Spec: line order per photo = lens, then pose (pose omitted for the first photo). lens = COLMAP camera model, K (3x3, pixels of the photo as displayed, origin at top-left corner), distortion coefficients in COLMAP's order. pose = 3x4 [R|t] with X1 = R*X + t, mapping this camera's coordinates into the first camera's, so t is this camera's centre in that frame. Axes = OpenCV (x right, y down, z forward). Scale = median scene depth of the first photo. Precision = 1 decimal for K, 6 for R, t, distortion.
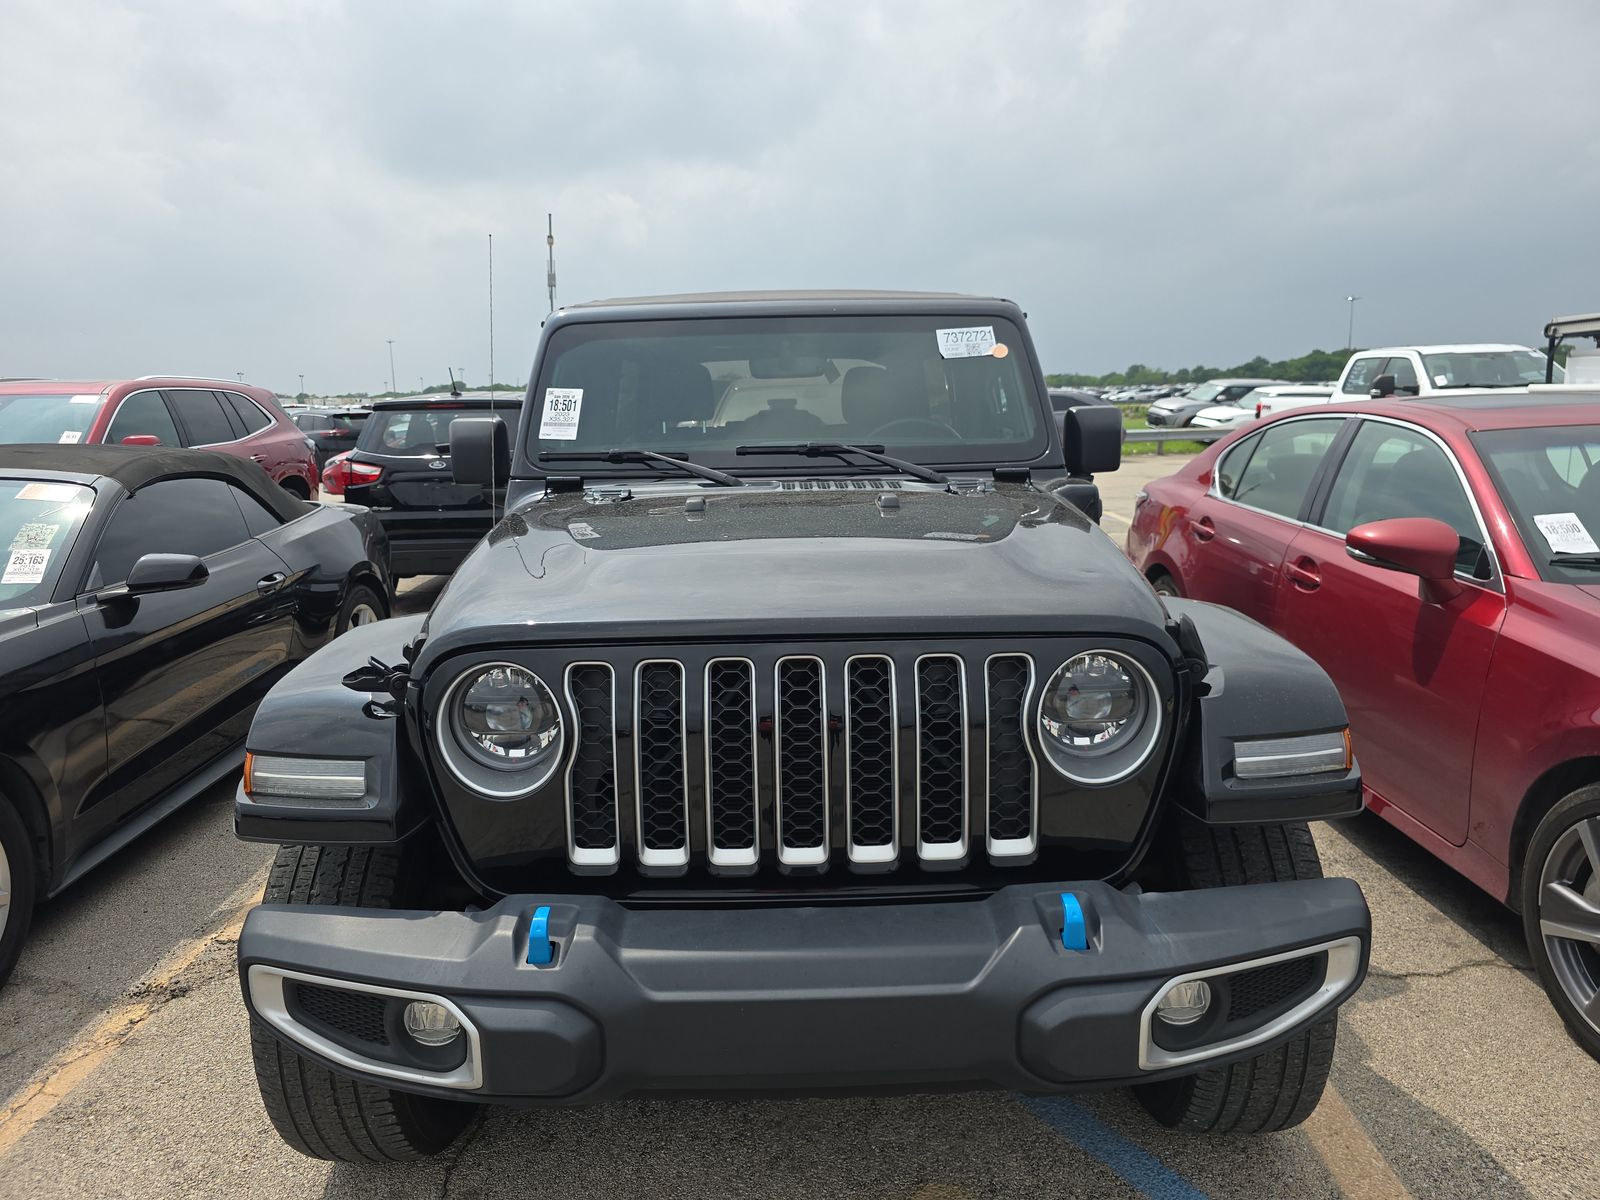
lens RADIAL K [[1106.6, 0, 800.0], [0, 1106.6, 600.0], [0, 0, 1]] dist [0.076372, -0.074282]
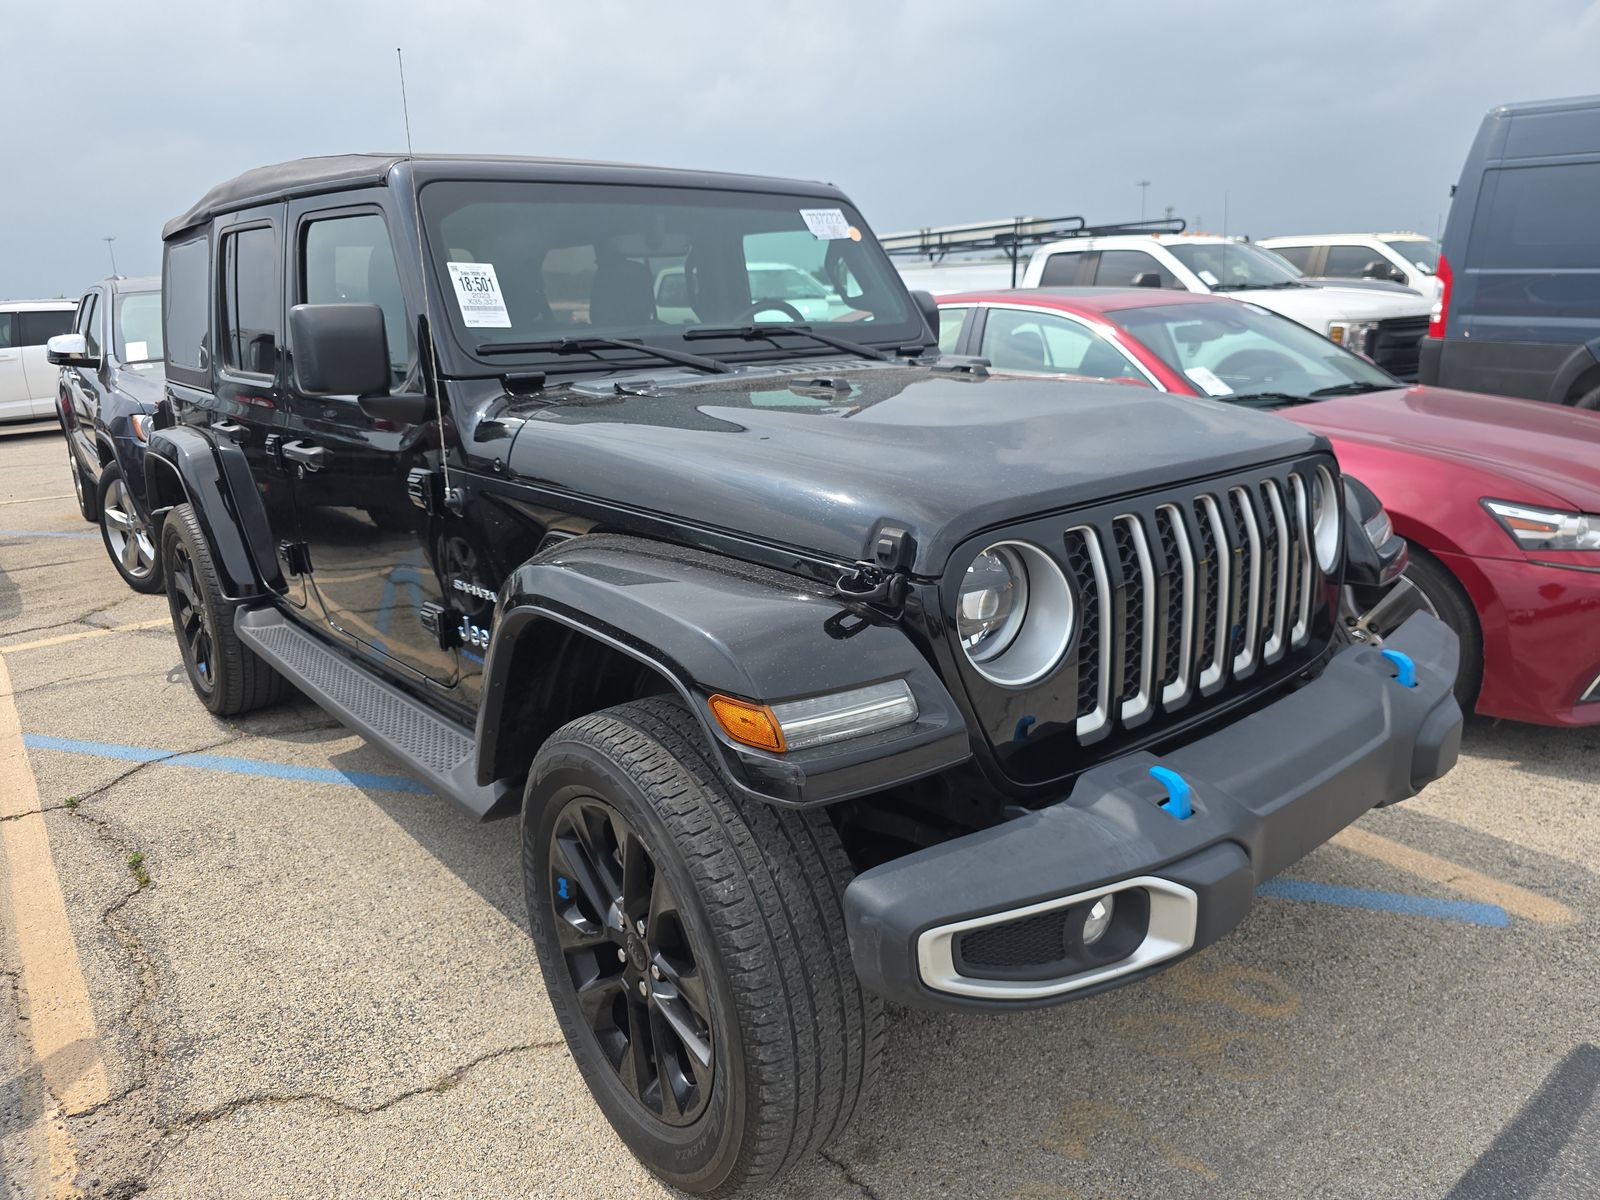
lens RADIAL K [[1106.6, 0, 800.0], [0, 1106.6, 600.0], [0, 0, 1]] dist [0.076372, -0.074282]
pose [[0.760459, -0.173388, 0.625810, -0.583254], [0.131021, 0.984844, 0.113651, -0.013555], [-0.636031, -0.004433, 0.771651, 0.238547]]
